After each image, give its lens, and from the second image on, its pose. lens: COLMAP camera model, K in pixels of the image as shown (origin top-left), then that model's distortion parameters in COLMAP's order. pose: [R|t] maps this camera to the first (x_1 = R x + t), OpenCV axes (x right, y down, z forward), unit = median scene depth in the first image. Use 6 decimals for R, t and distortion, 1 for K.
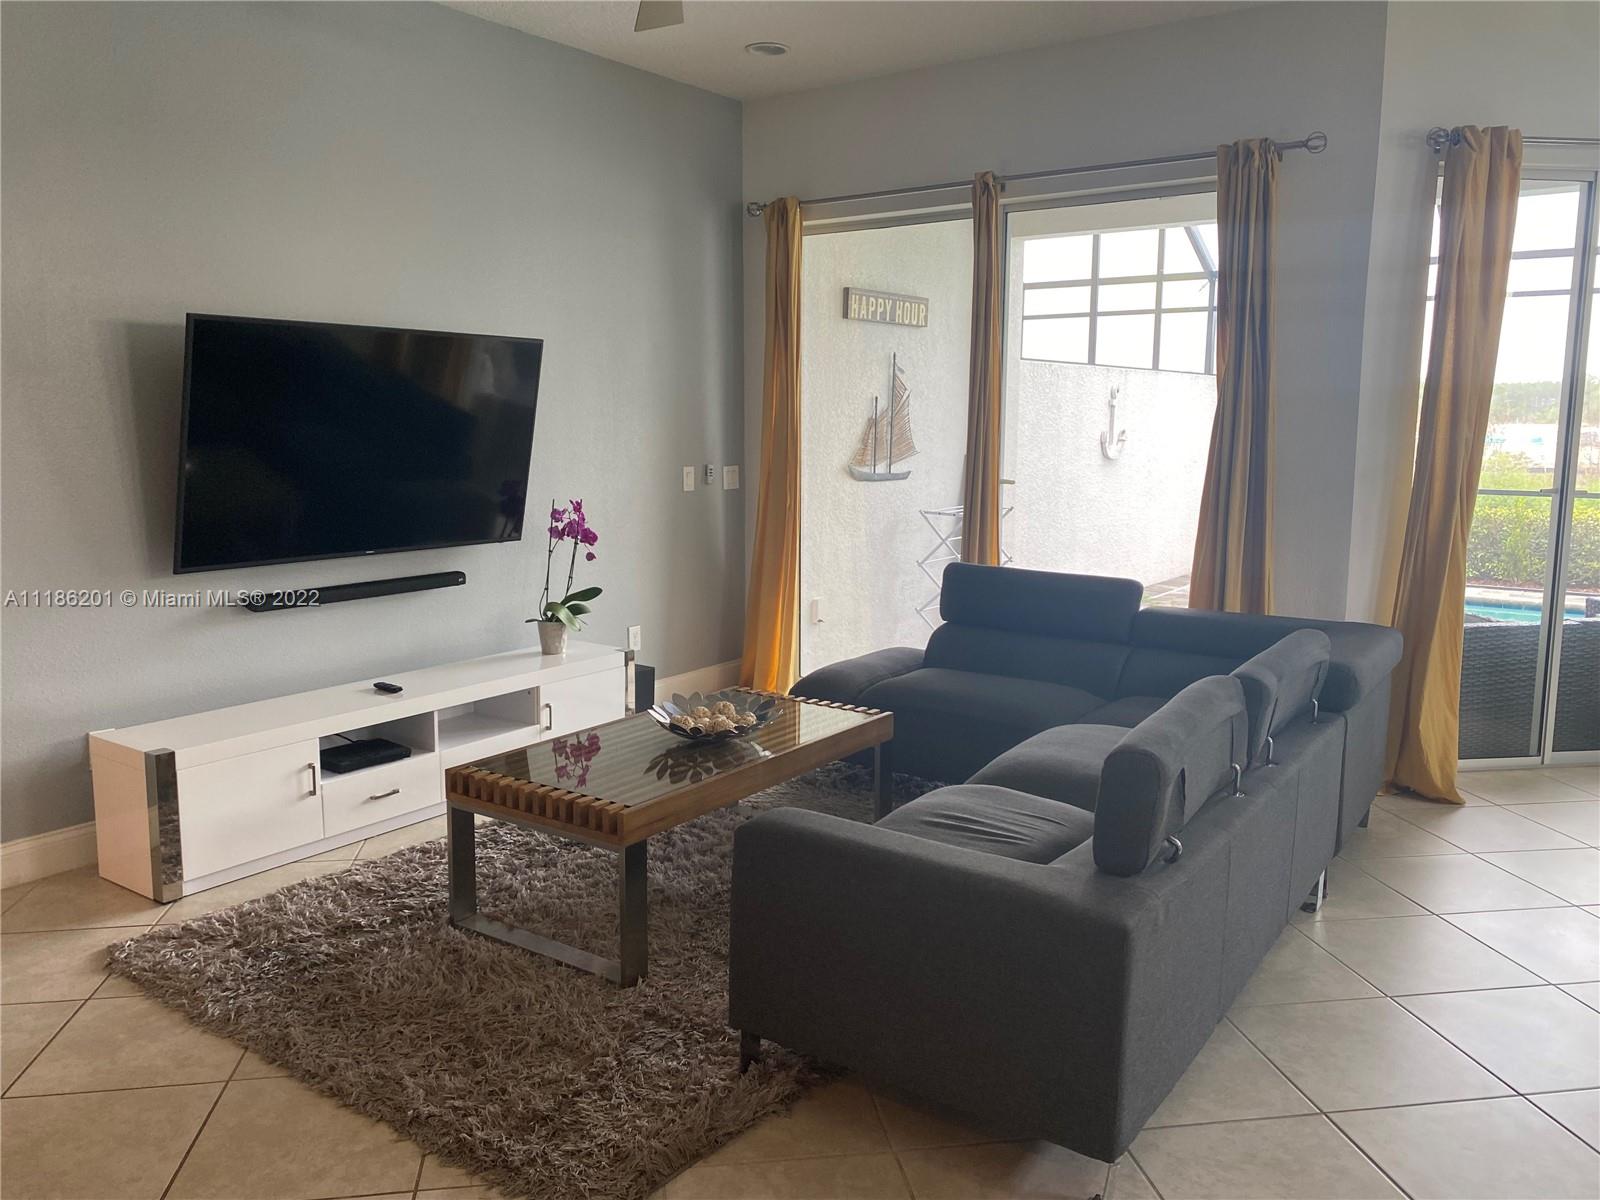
lens RADIAL K [[1242.9, 0, 800.0], [0, 1242.9, 600.0], [0, 0, 1]] dist [0.061591, -0.077166]
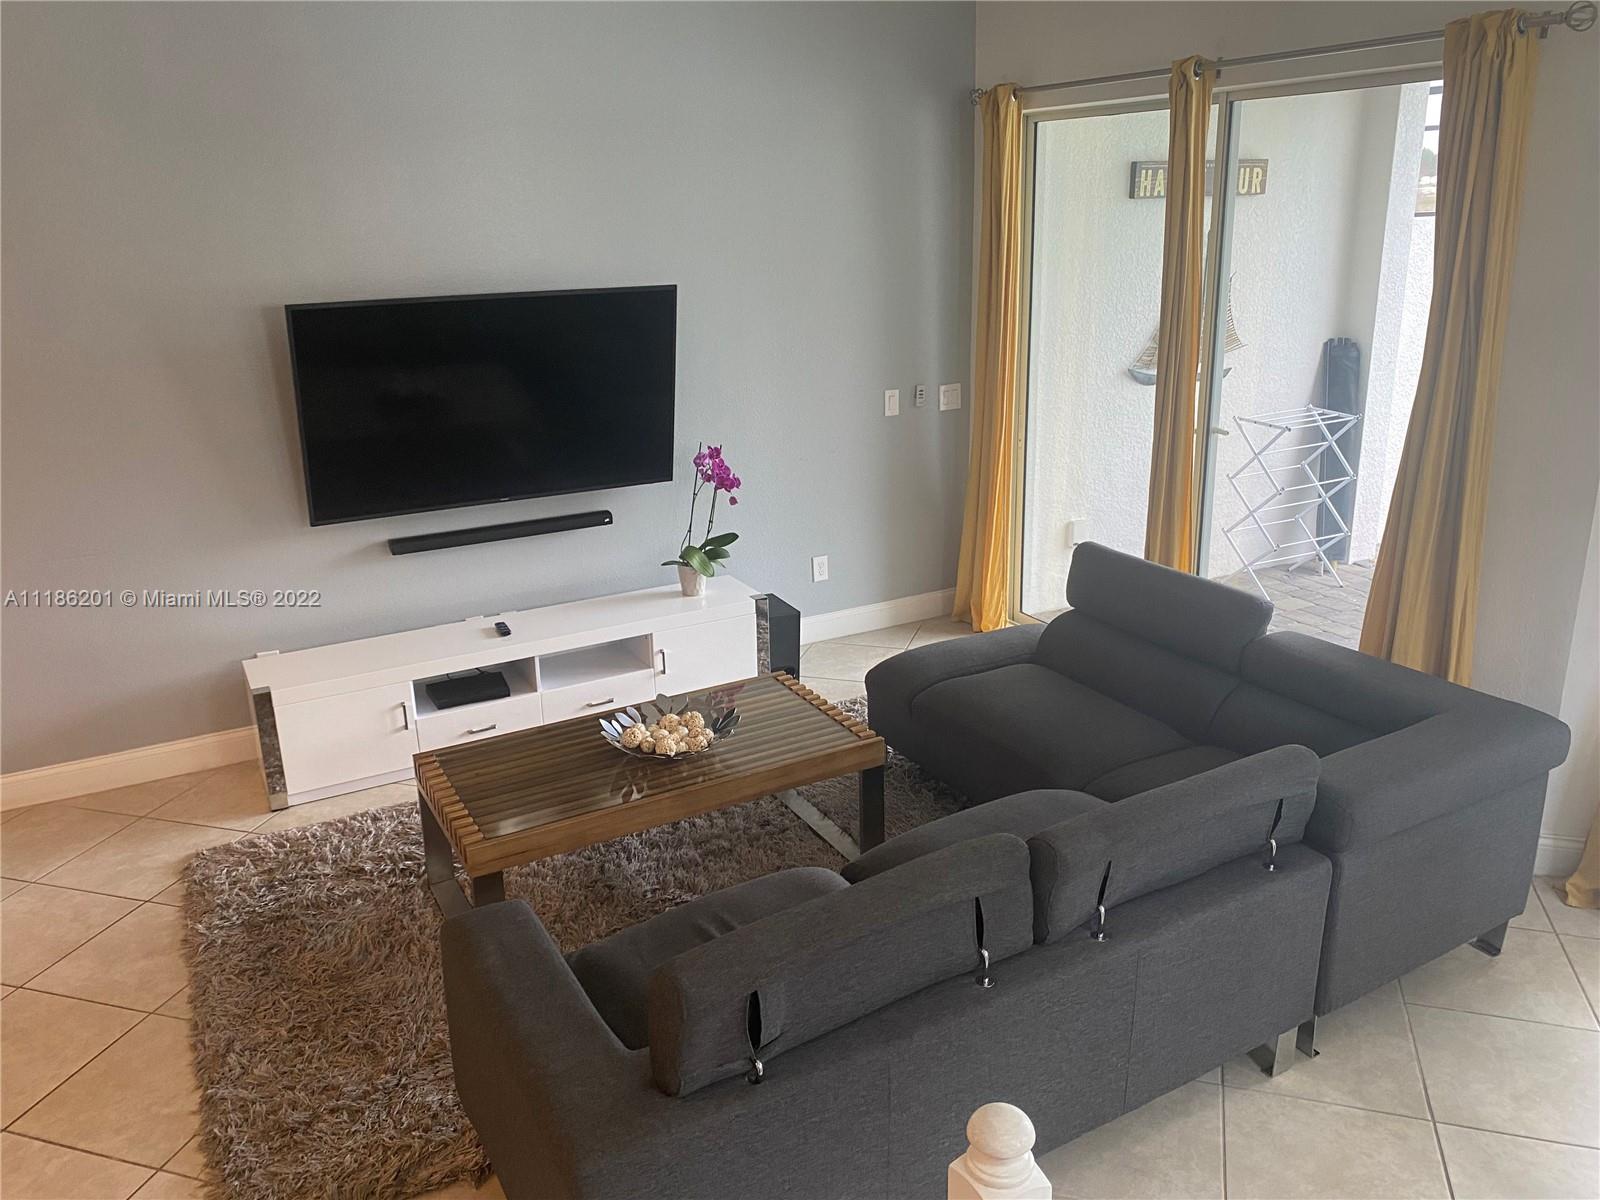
lens RADIAL K [[1242.9, 0, 800.0], [0, 1242.9, 600.0], [0, 0, 1]] dist [0.061591, -0.077166]
pose [[0.897074, 0.110525, -0.427834, 0.341255], [-0.036068, 0.983298, 0.178394, -0.147617], [0.440405, -0.144602, 0.886078, 0.138246]]
